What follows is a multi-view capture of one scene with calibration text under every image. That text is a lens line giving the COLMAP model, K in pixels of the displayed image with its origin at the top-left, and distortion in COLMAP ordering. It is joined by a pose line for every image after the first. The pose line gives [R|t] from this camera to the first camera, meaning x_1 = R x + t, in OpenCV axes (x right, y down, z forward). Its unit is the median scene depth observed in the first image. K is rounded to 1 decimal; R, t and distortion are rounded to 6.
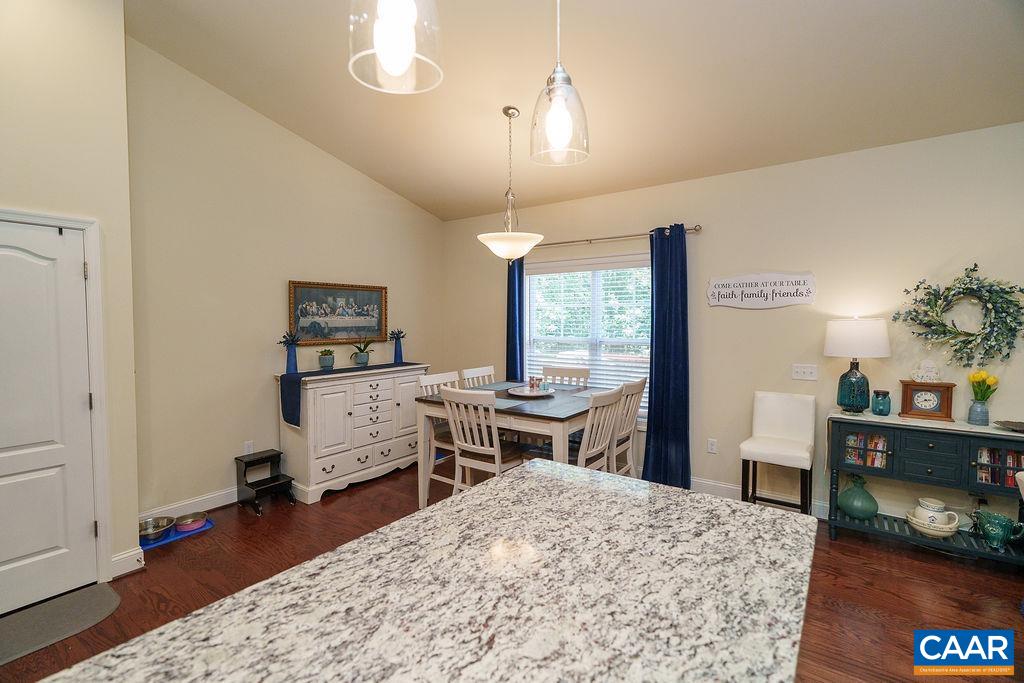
lens RADIAL K [[461.2, 0, 512.5], [0, 461.2, 337.9], [0, 0, 1]] dist [-0.001684, 0.000593]
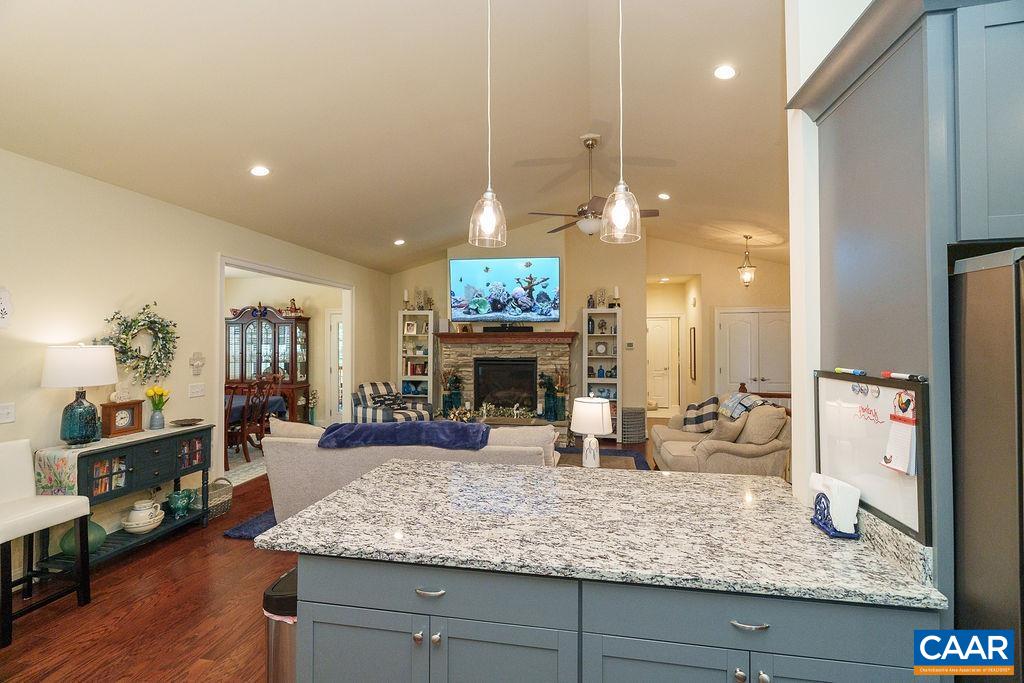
lens RADIAL K [[453.5, 0, 513.0], [0, 453.5, 340.0], [0, 0, 1]] dist [-0.002613, 0.000456]
pose [[-0.441502, 0.008580, 0.897219, -0.856178], [0.040966, 0.999104, 0.010604, -0.046011], [-0.896325, 0.041437, -0.441458, 1.048716]]
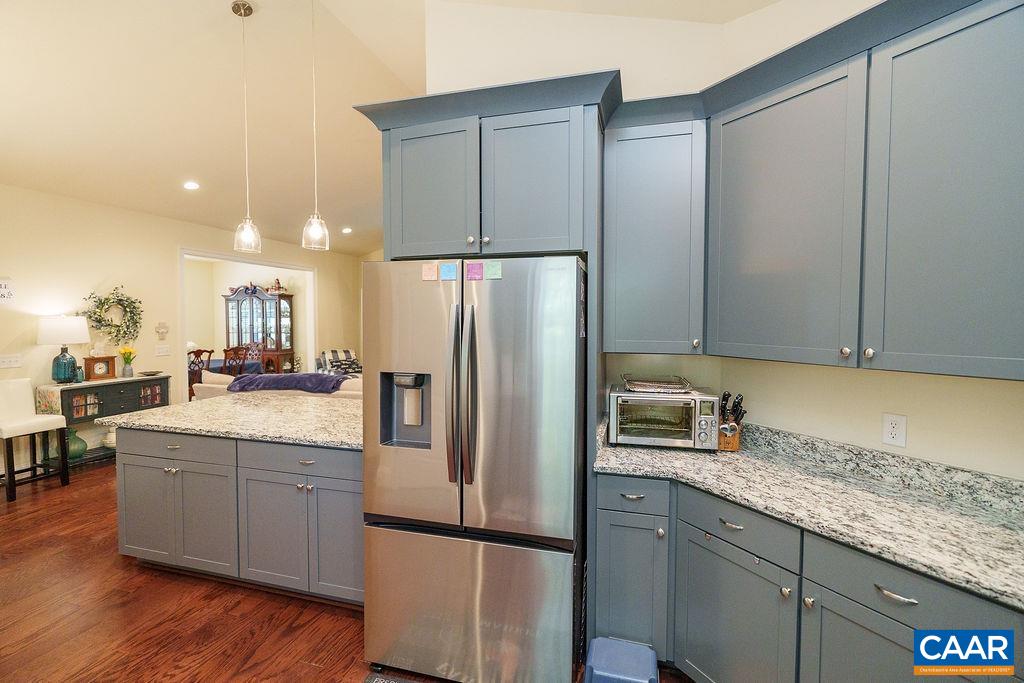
lens RADIAL K [[461.2, 0, 512.5], [0, 461.2, 337.9], [0, 0, 1]] dist [-0.001684, 0.000593]
pose [[-0.343396, -0.037931, 0.938424, -1.800077], [0.040937, 0.997630, 0.055305, 0.002317], [-0.938298, 0.057408, -0.341030, 0.338422]]
